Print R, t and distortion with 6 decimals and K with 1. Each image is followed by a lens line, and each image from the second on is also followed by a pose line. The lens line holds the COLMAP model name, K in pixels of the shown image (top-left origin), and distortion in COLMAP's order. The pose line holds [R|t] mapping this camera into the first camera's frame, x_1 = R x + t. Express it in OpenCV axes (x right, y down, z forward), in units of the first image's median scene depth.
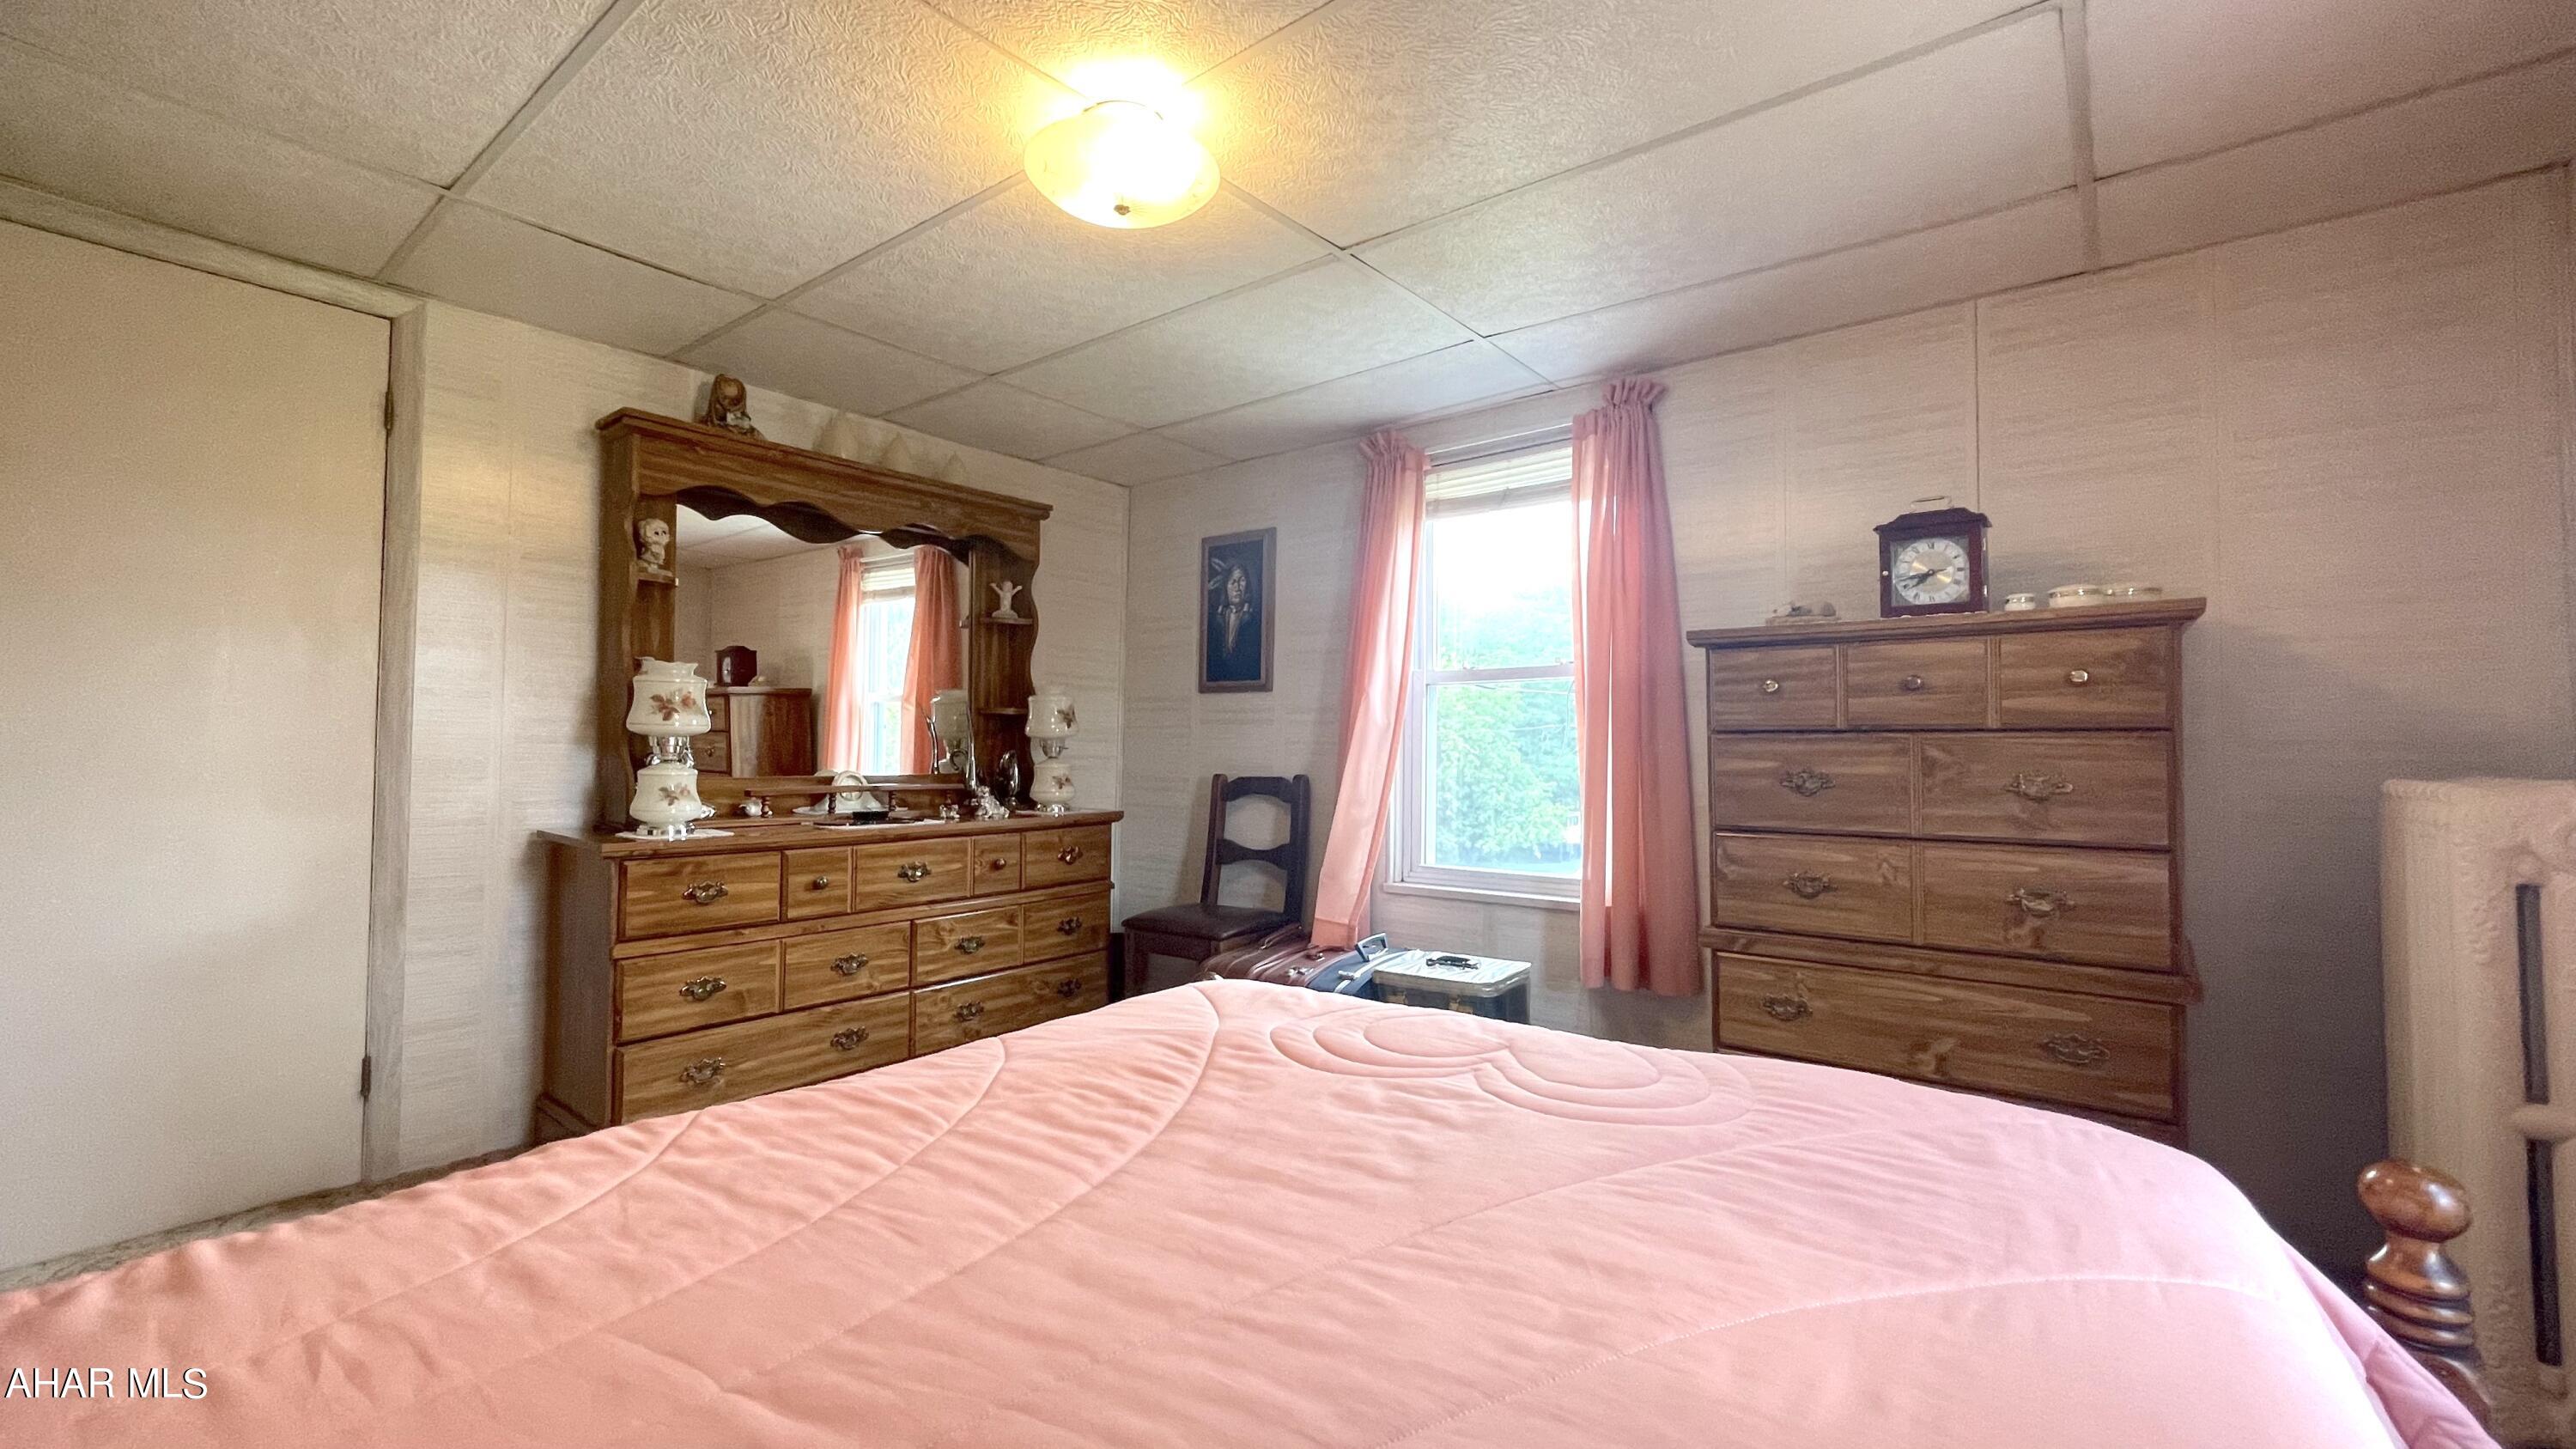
lens RADIAL K [[1048.6, 0, 1286.8], [0, 1048.6, 723.0], [0, 0, 1]] dist [-0.003234, 0.000758]
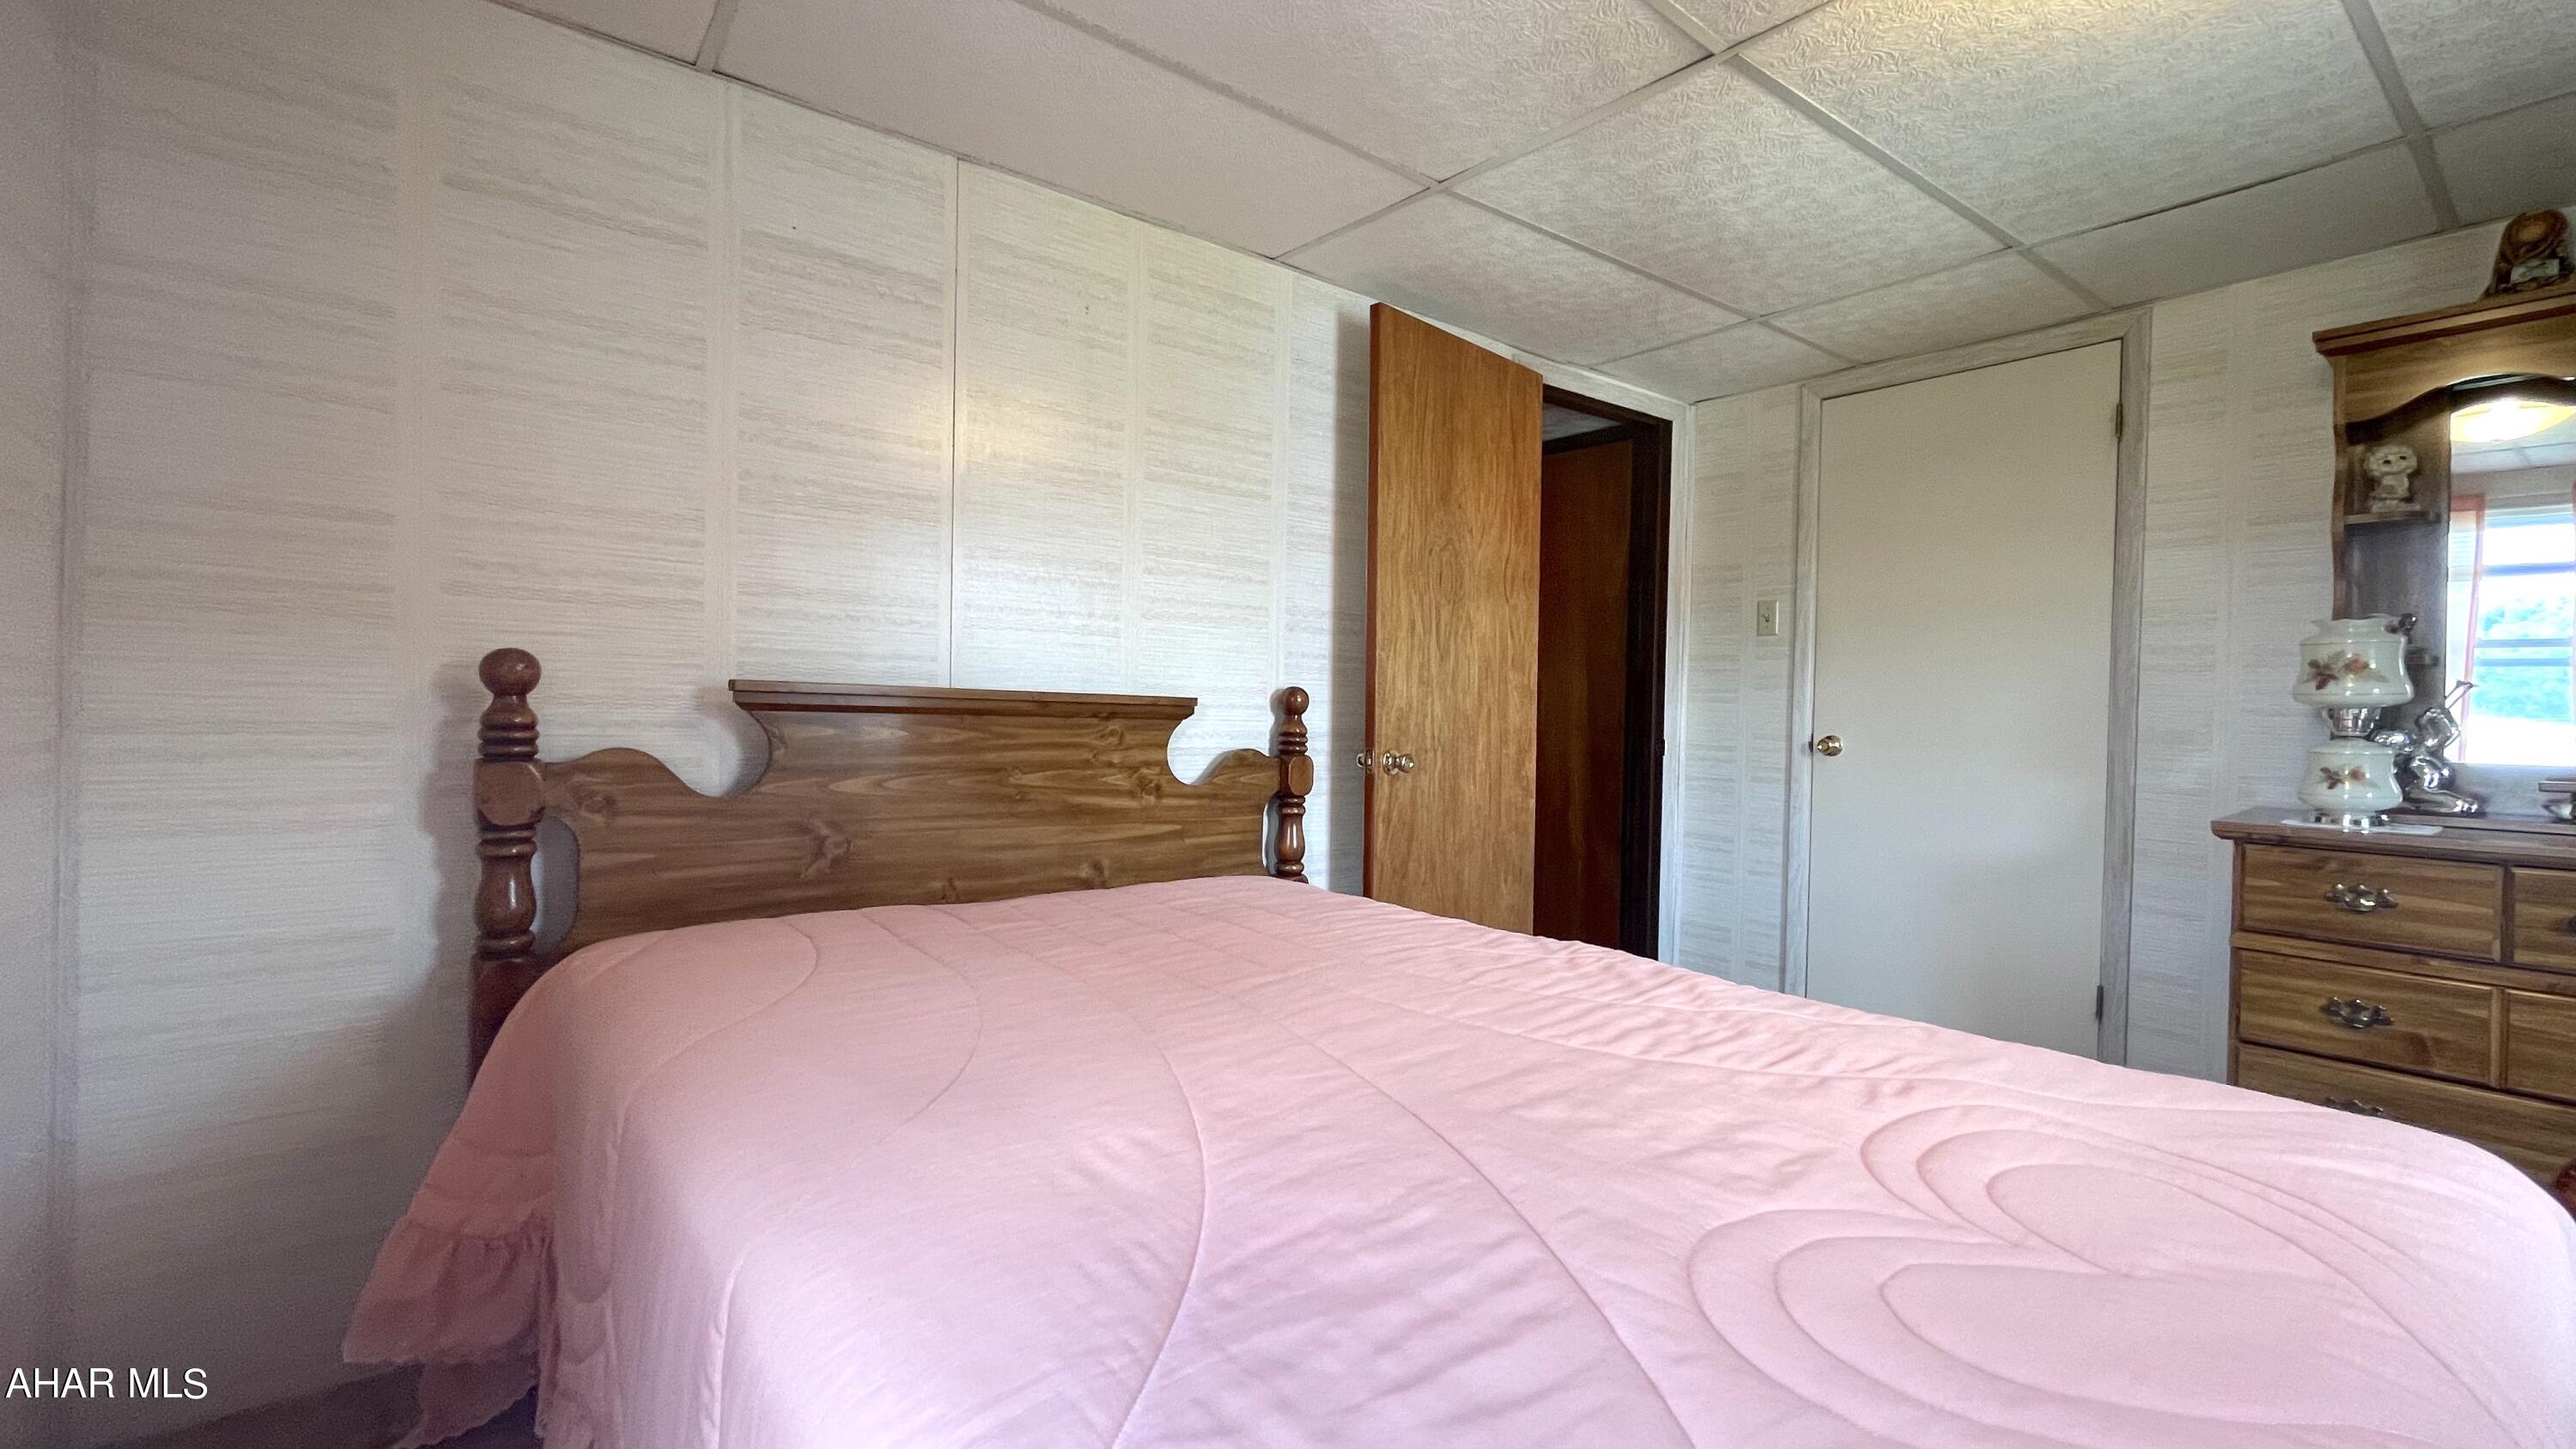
lens RADIAL K [[1048.6, 0, 1286.8], [0, 1048.6, 723.0], [0, 0, 1]] dist [-0.003234, 0.000758]
pose [[-0.229477, 0.007975, -0.973281, 0.446067], [0.011911, 0.999915, 0.005385, 0.010463], [0.973241, -0.010357, -0.229552, 0.382780]]
